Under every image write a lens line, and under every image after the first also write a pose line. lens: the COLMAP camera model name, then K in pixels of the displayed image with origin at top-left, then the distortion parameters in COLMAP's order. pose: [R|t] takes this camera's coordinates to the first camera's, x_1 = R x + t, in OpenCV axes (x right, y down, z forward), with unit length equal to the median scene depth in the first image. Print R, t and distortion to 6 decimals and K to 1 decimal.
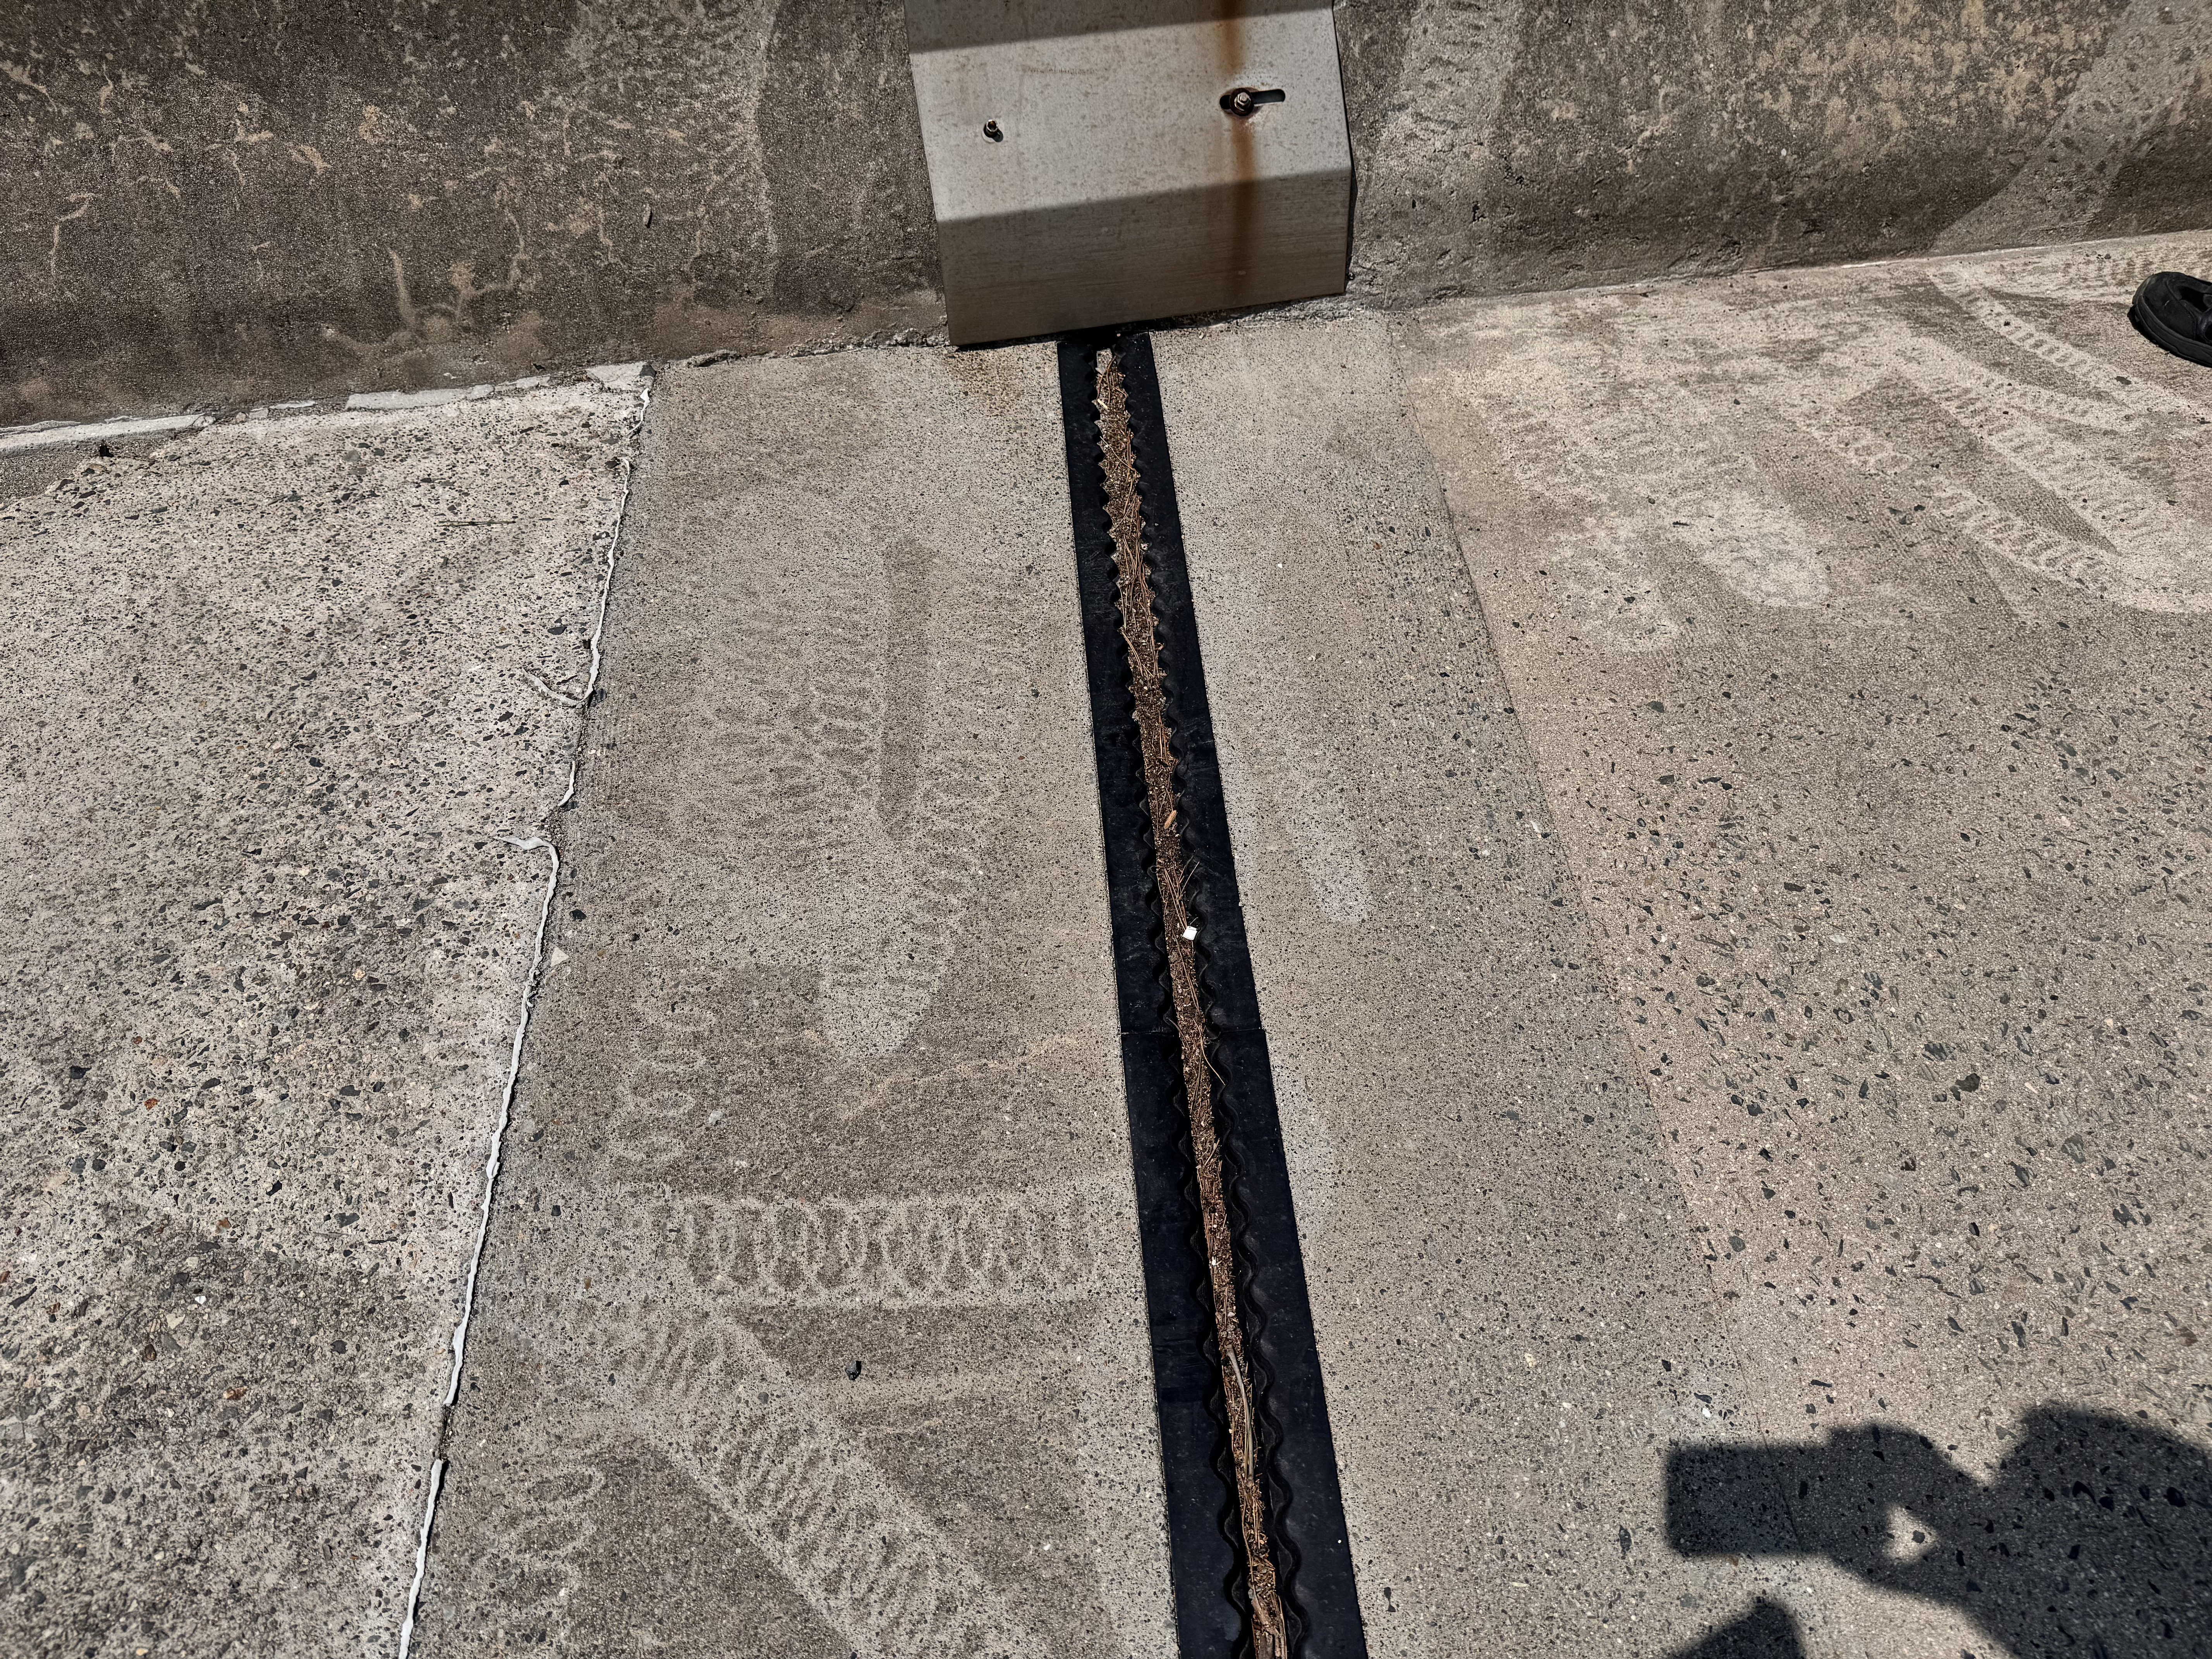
lens RADIAL K [[1576.2, 0, 1106.7], [0, 1576.2, 812.5], [0, 0, 1]] dist [0.029490, -0.027204]
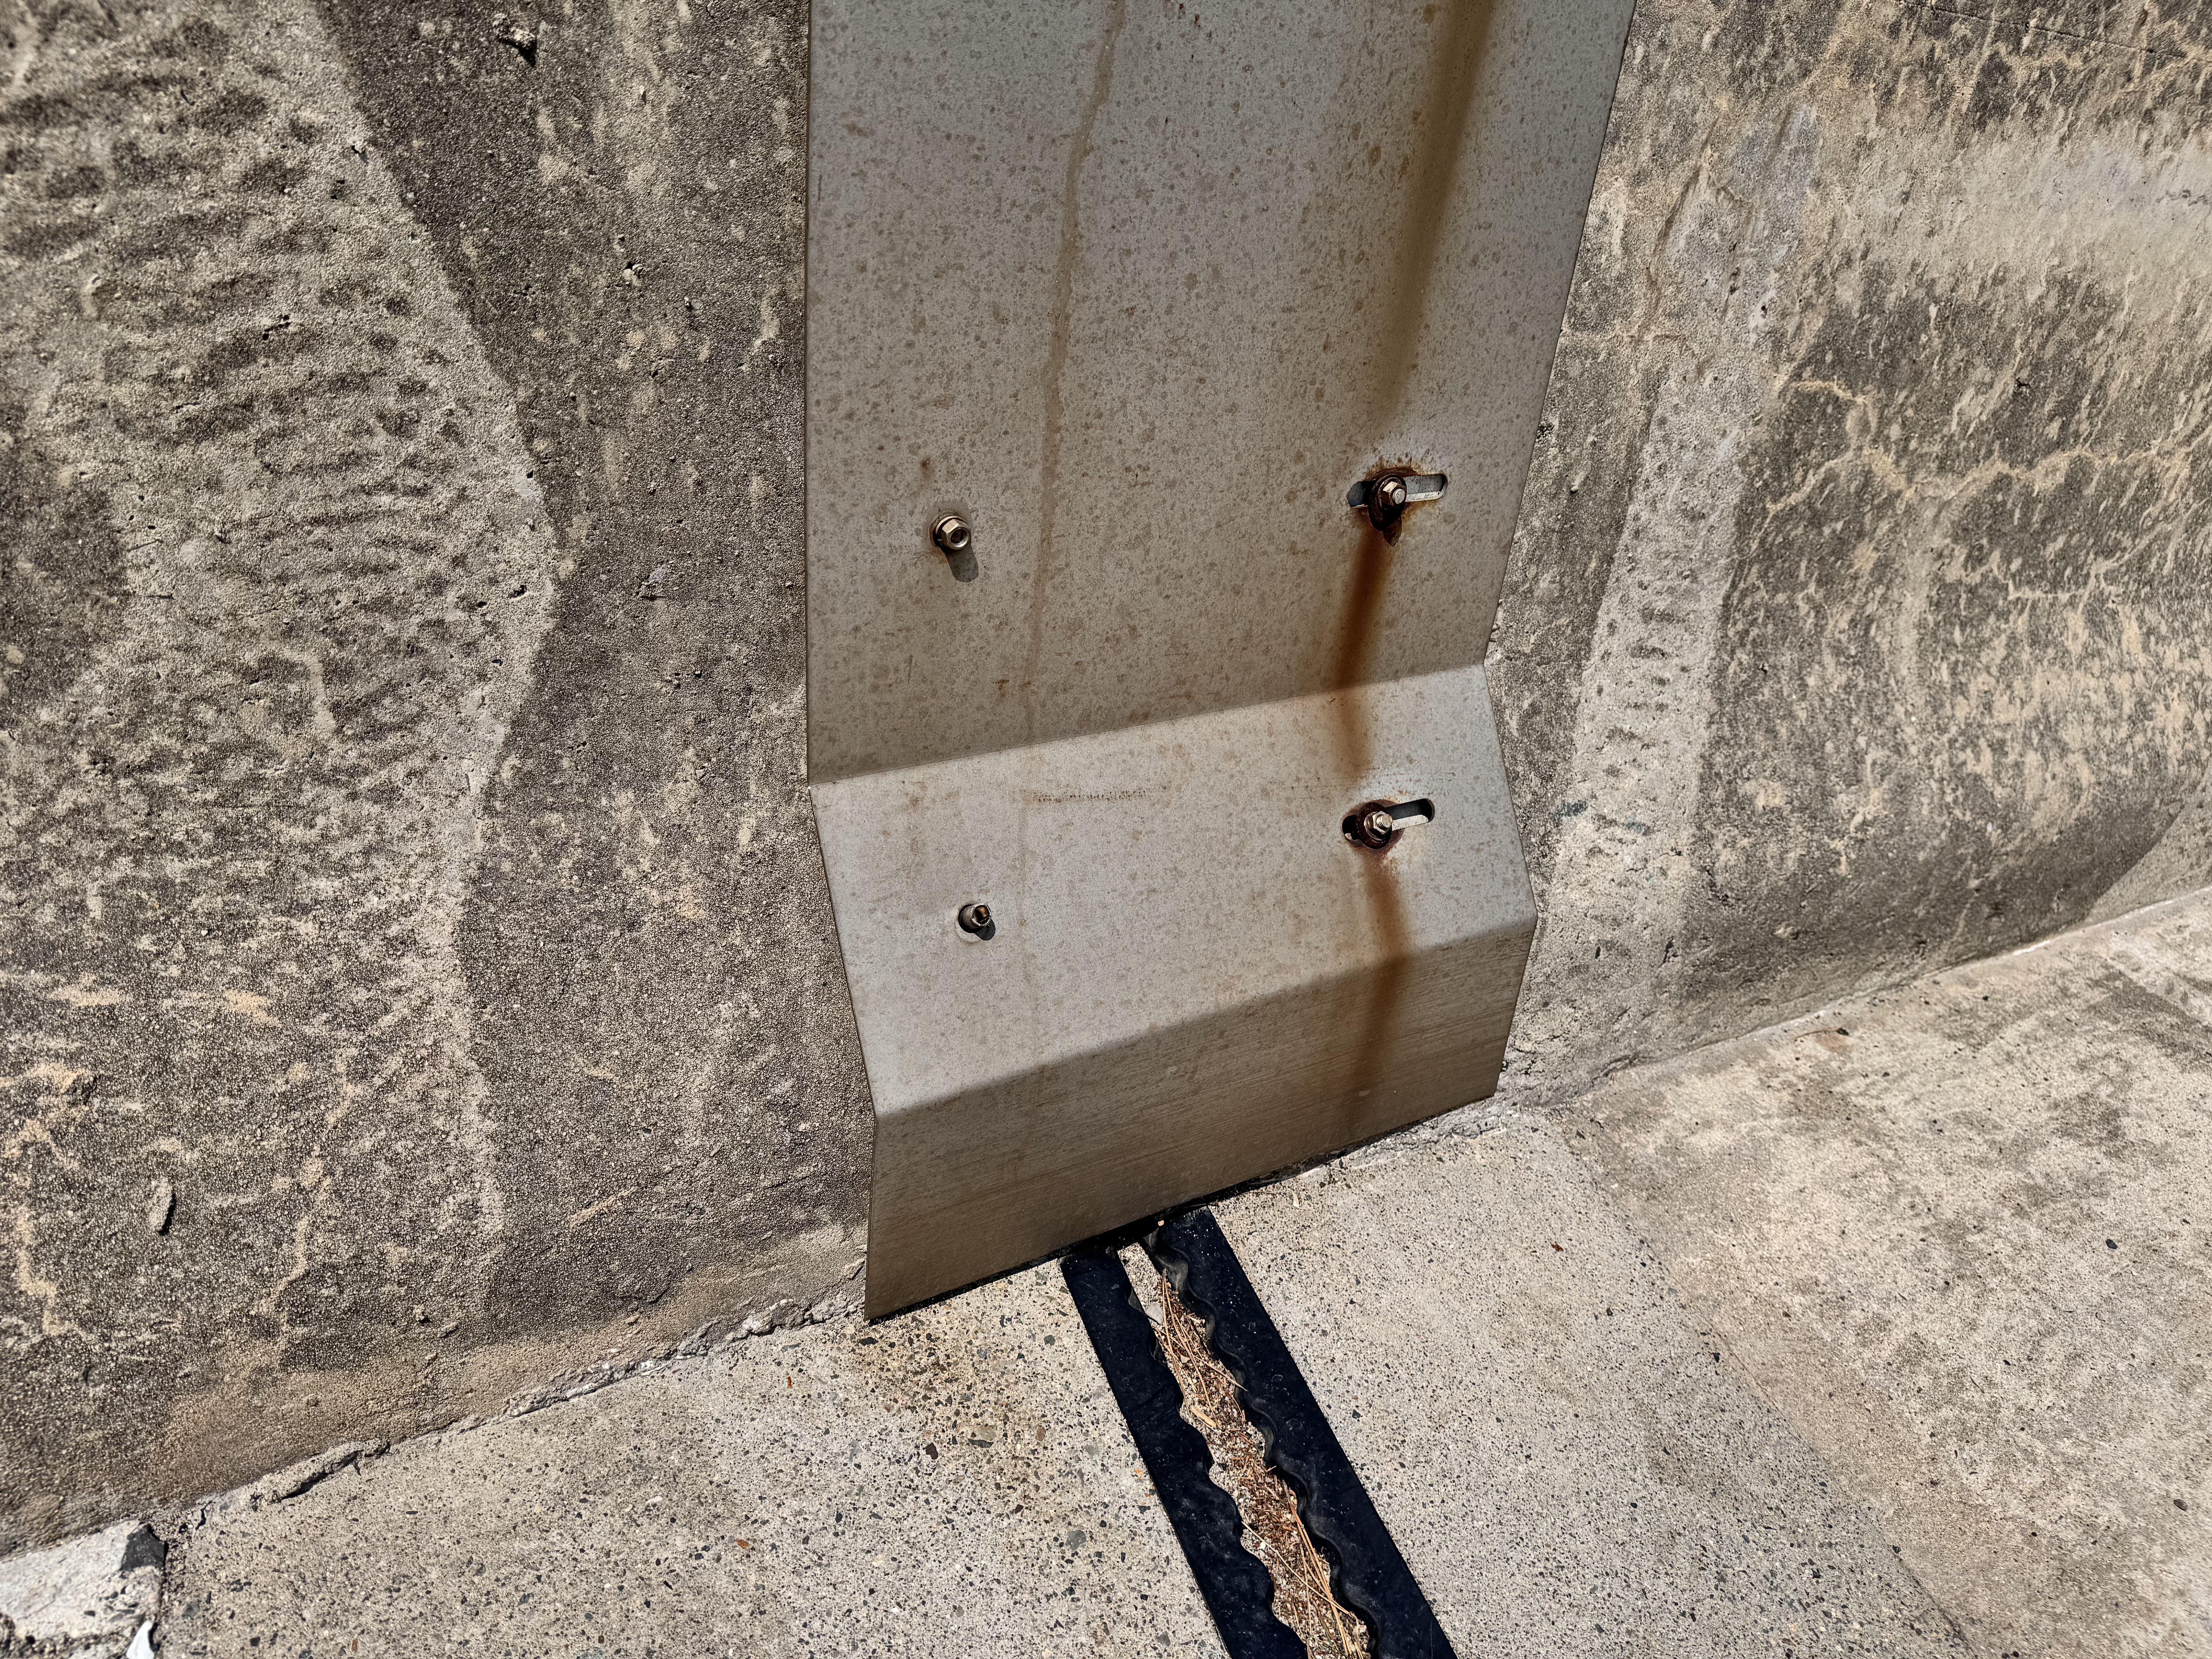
lens RADIAL K [[1576.9, 0, 1108.2], [0, 1576.9, 820.8], [0, 0, 1]] dist [0.075921, -0.091964]
pose [[0.935533, -0.042563, 0.350665, -0.193251], [0.117447, 0.973717, -0.195147, -0.342359], [-0.333142, 0.223751, 0.915943, 0.505873]]
